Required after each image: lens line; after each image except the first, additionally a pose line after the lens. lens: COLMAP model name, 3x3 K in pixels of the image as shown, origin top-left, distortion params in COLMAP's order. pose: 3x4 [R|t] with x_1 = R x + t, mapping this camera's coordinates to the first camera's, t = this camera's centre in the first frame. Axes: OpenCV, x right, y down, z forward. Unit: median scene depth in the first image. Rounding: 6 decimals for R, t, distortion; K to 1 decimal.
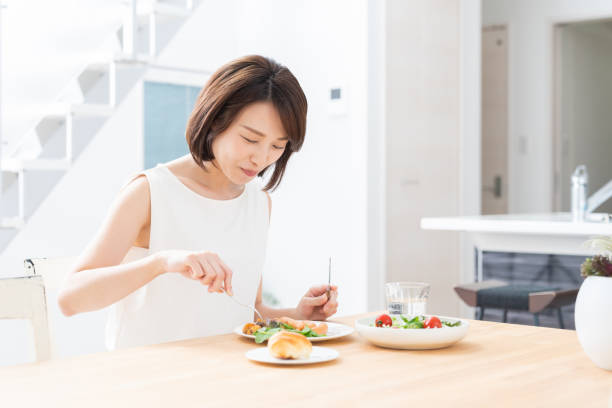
lens RADIAL K [[1065.4, 0, 306.0], [0, 1065.4, 204.0], [0, 0, 1]] dist [0.051548, 0.340607]
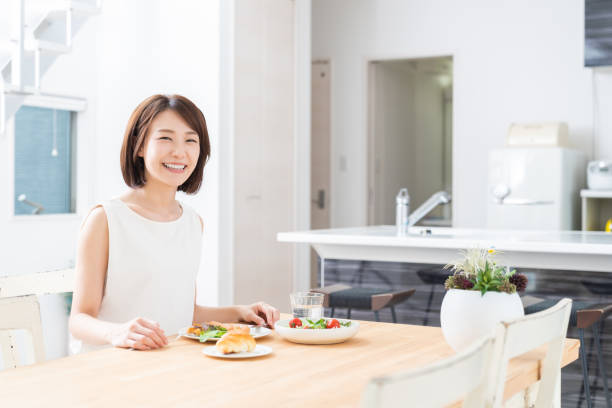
lens RADIAL K [[1065.4, 0, 306.0], [0, 1065.4, 204.0], [0, 0, 1]] dist [0.051548, 0.340607]
pose [[0.976529, 0.001948, 0.215375, -0.116625], [-0.003873, 0.999956, 0.008515, -0.028654], [-0.215349, -0.009149, 0.976494, -0.168650]]
